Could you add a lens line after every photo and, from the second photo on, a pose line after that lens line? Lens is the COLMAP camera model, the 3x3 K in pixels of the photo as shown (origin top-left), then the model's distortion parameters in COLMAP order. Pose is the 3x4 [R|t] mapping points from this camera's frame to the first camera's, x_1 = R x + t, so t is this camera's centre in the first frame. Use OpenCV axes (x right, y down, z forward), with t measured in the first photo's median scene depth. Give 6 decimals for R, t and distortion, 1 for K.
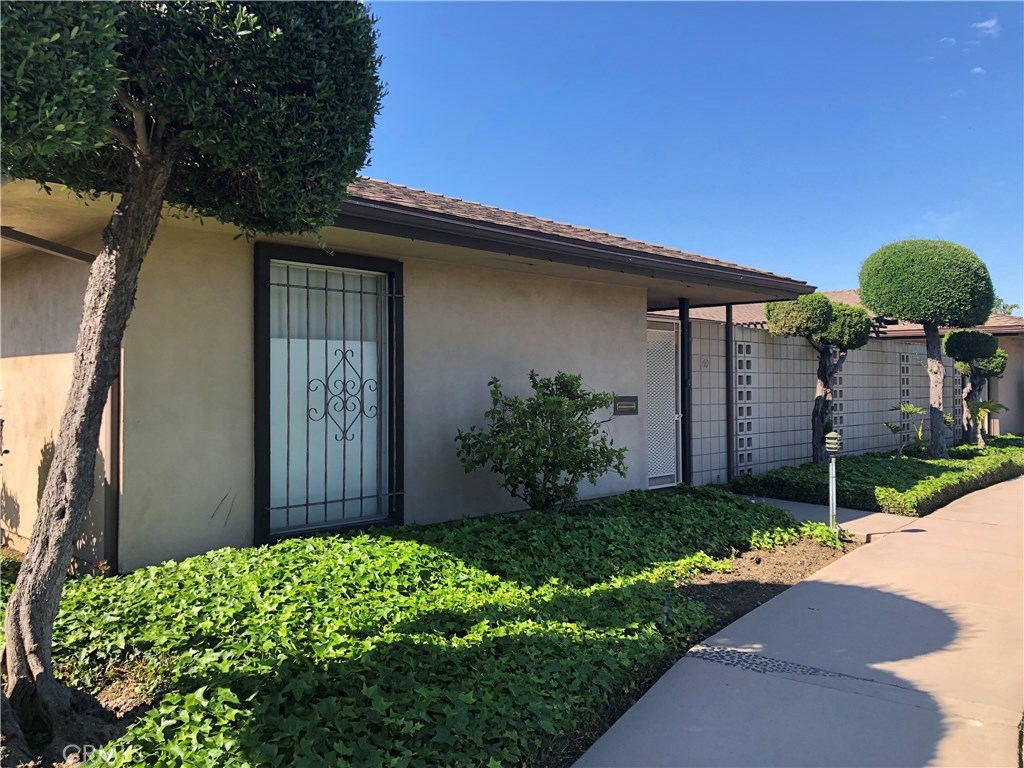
lens RADIAL K [[835.0, 0, 512.5], [0, 835.0, 382.8], [0, 0, 1]] dist [0.000876, -0.006440]
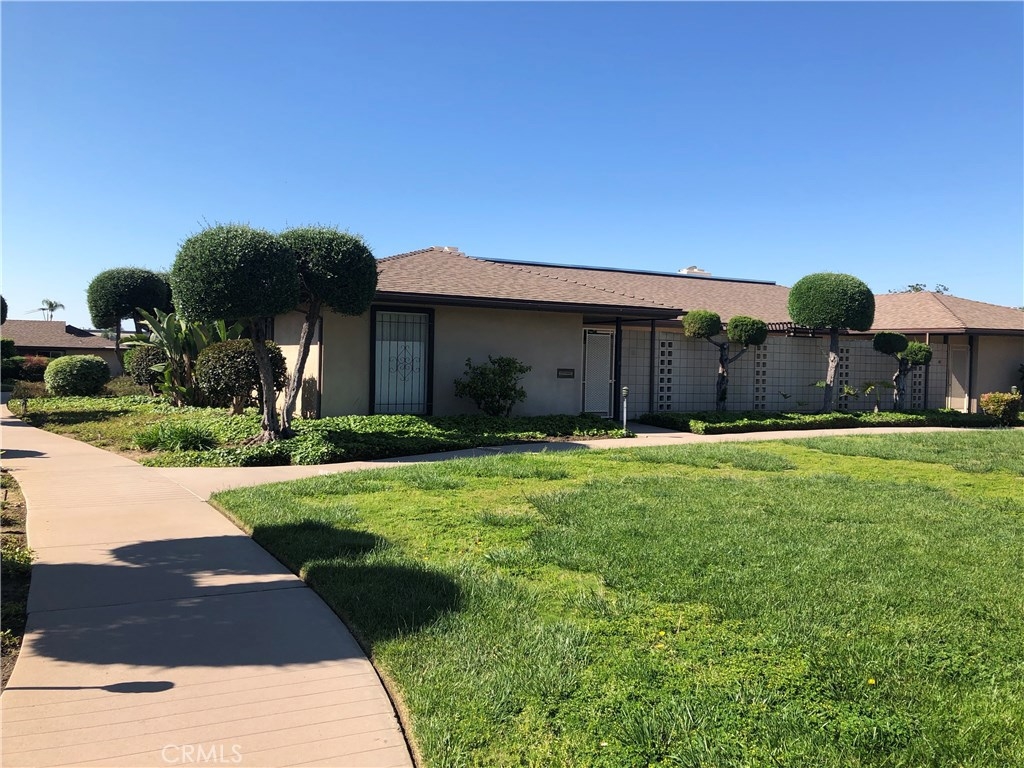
lens RADIAL K [[835.0, 0, 511.2], [0, 835.0, 384.2], [0, 0, 1]] dist [0.000876, -0.006440]
pose [[0.946639, 0.032703, -0.320632, 0.806075], [-0.023566, 0.999199, 0.032336, -0.010049], [0.321433, -0.023055, 0.946652, -1.143442]]
